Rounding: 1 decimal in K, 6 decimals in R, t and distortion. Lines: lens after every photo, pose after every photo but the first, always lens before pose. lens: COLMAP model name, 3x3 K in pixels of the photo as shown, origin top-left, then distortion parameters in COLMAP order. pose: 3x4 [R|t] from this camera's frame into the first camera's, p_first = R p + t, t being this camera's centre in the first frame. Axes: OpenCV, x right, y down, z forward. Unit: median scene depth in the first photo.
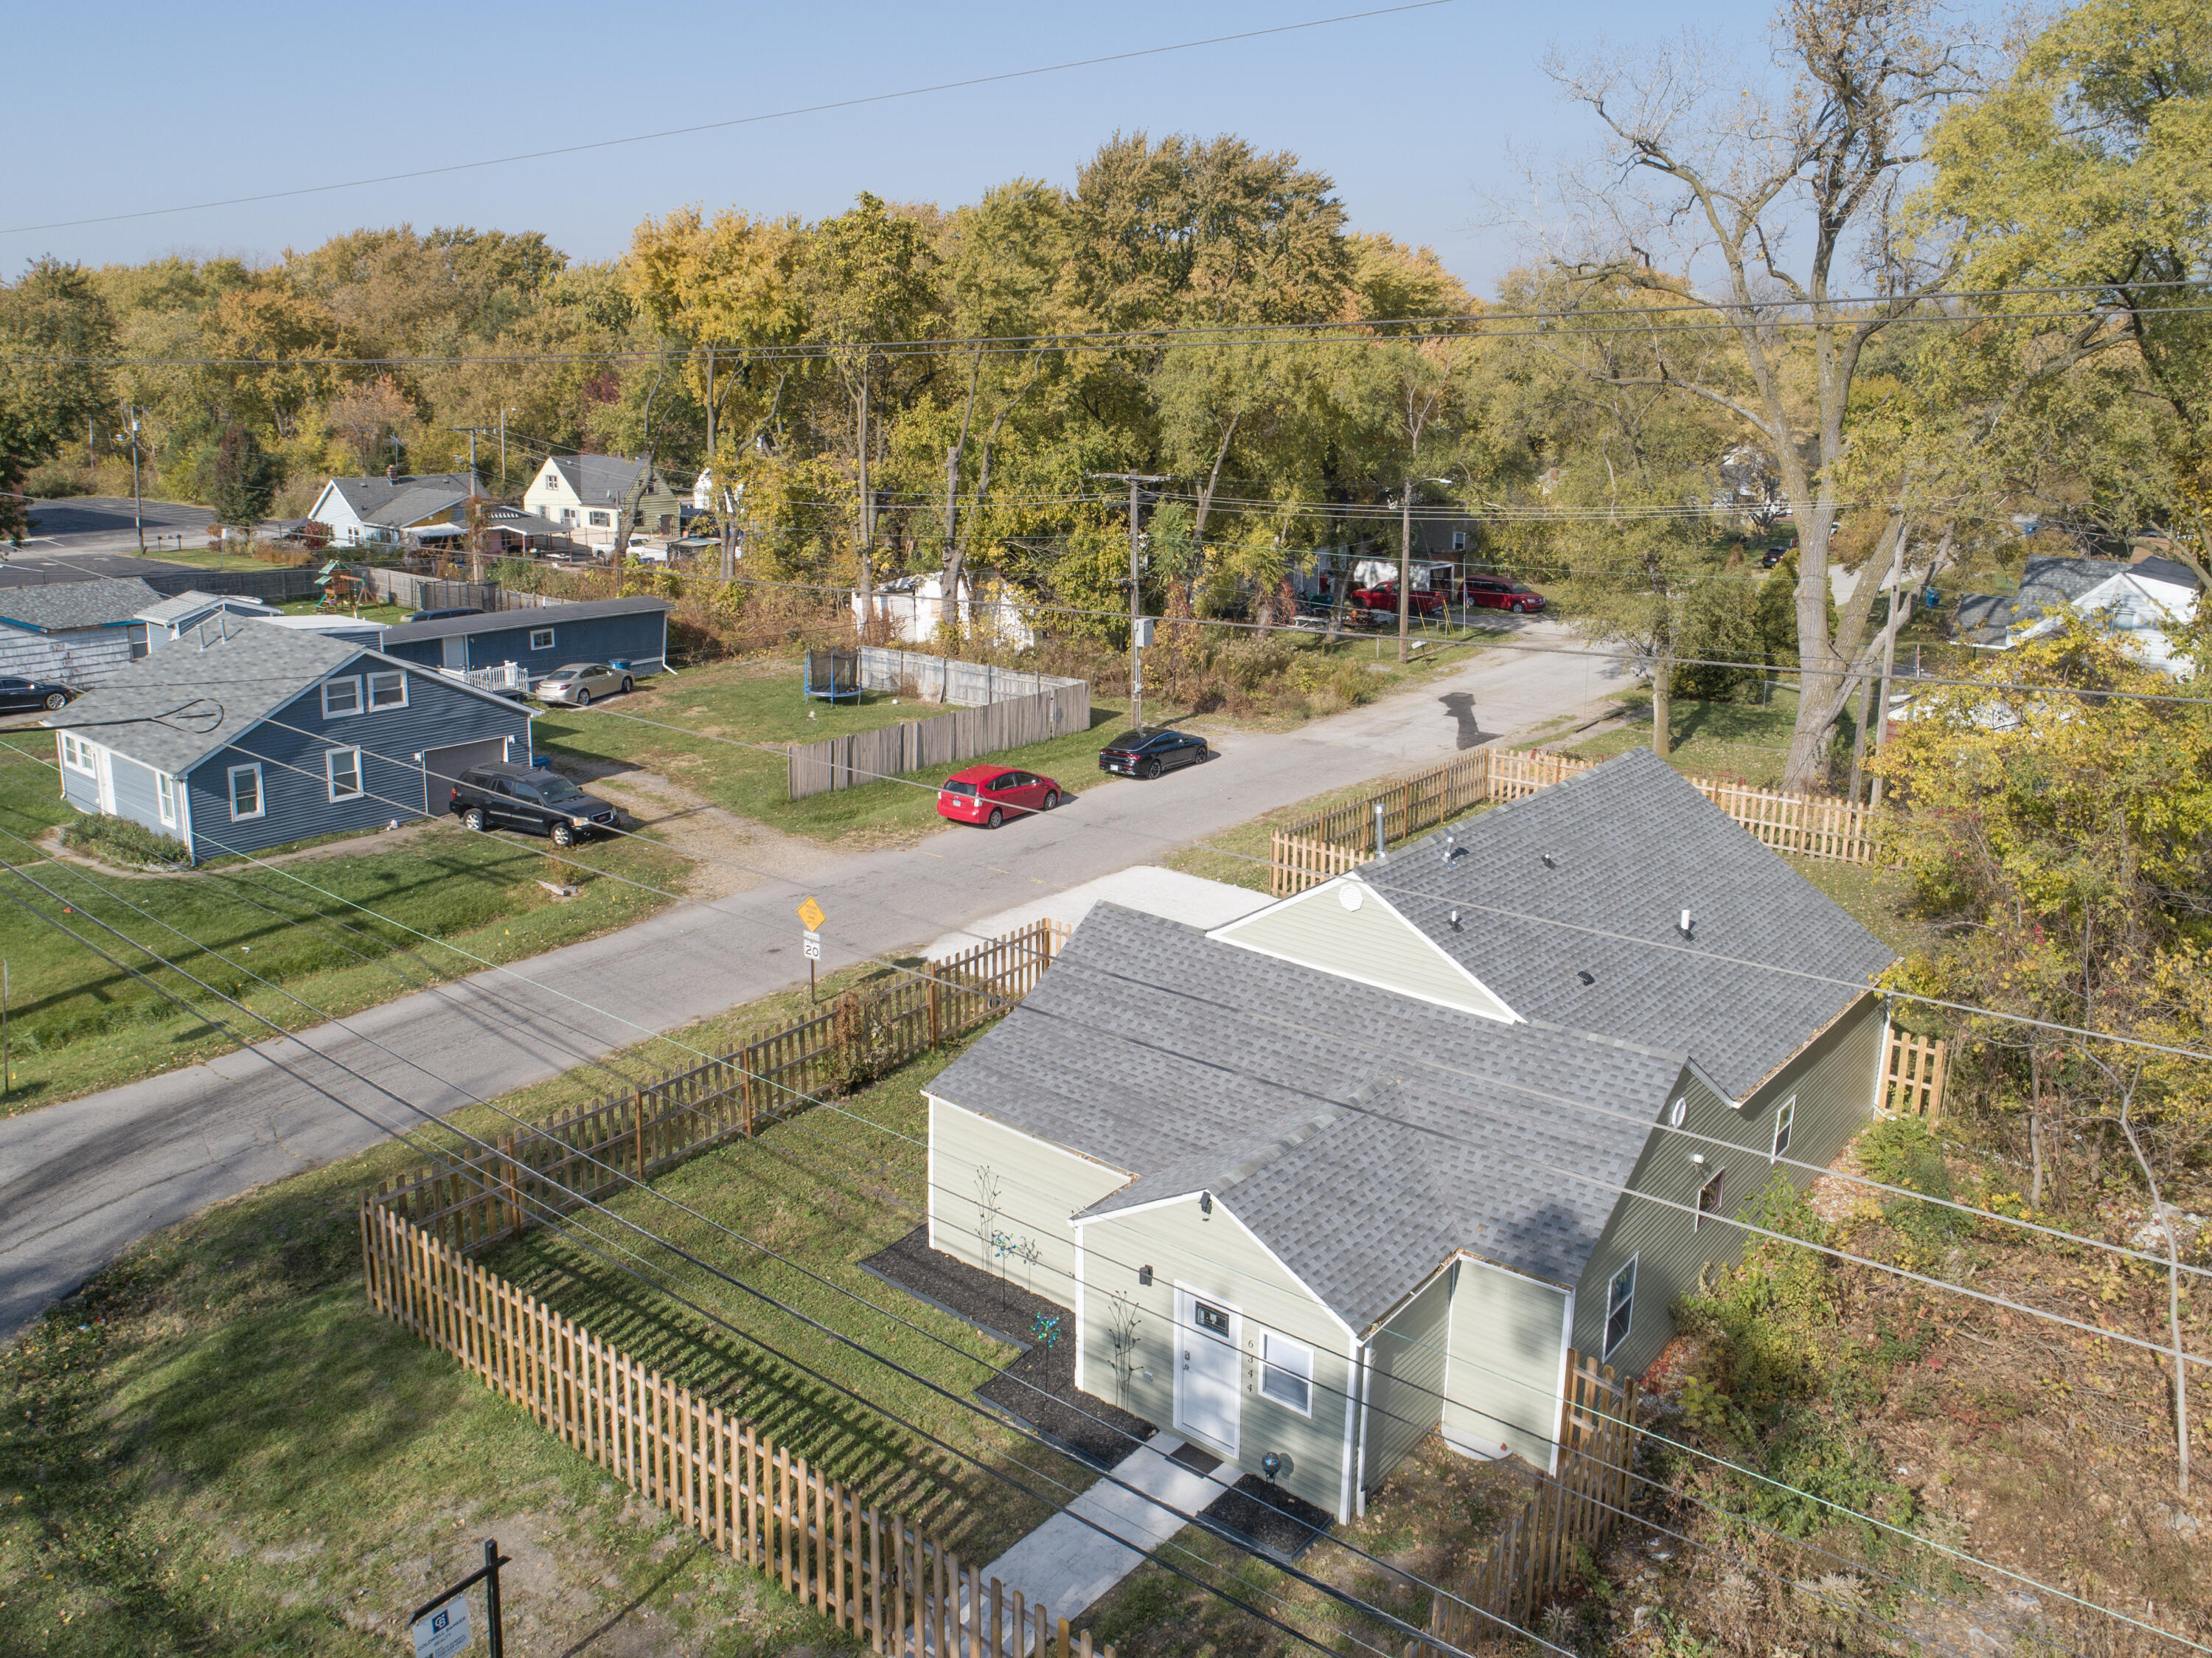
lens RADIAL K [[1689.7, 0, 1100.6], [0, 1689.7, 708.9], [0, 0, 1]] dist [-0.012348, -0.003477]
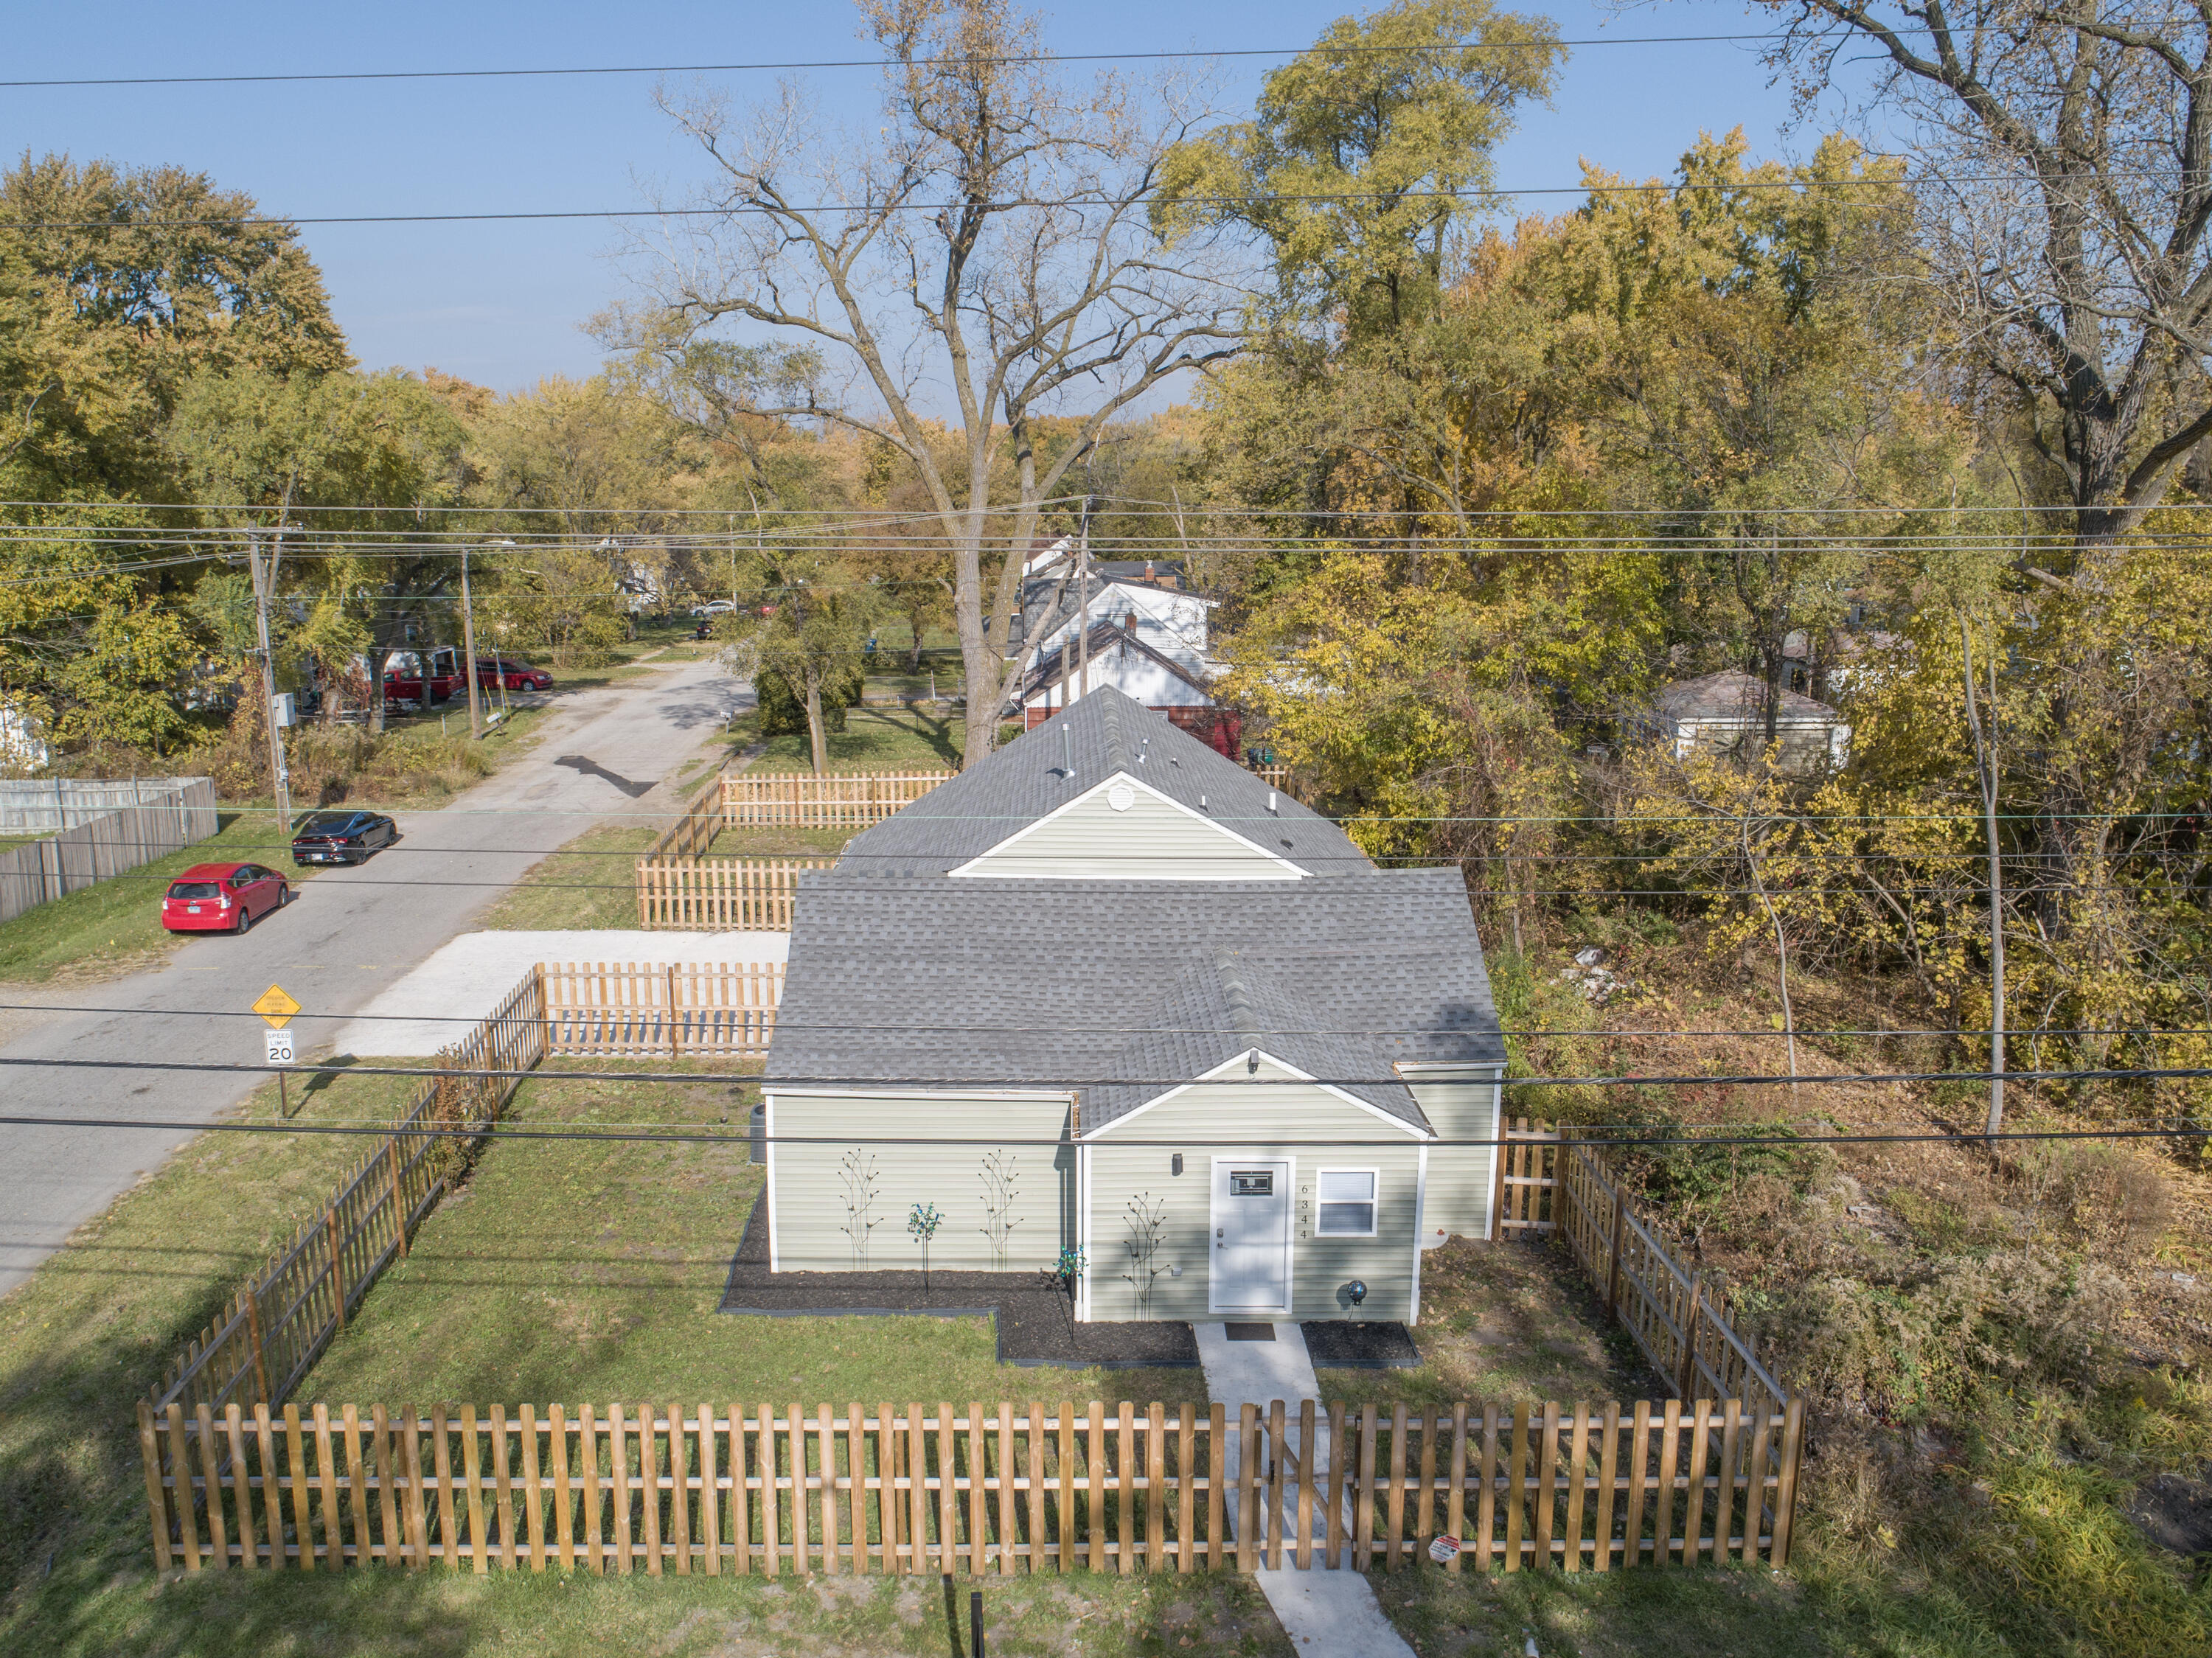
lens RADIAL K [[1684.4, 0, 990.2], [0, 1684.4, 821.3], [0, 0, 1]] dist [-0.010717, -0.002441]
pose [[0.793920, -0.137596, 0.592248, -0.252819], [0.143354, 0.988957, 0.037594, 0.037928], [-0.590881, 0.055055, 0.804878, 0.116769]]
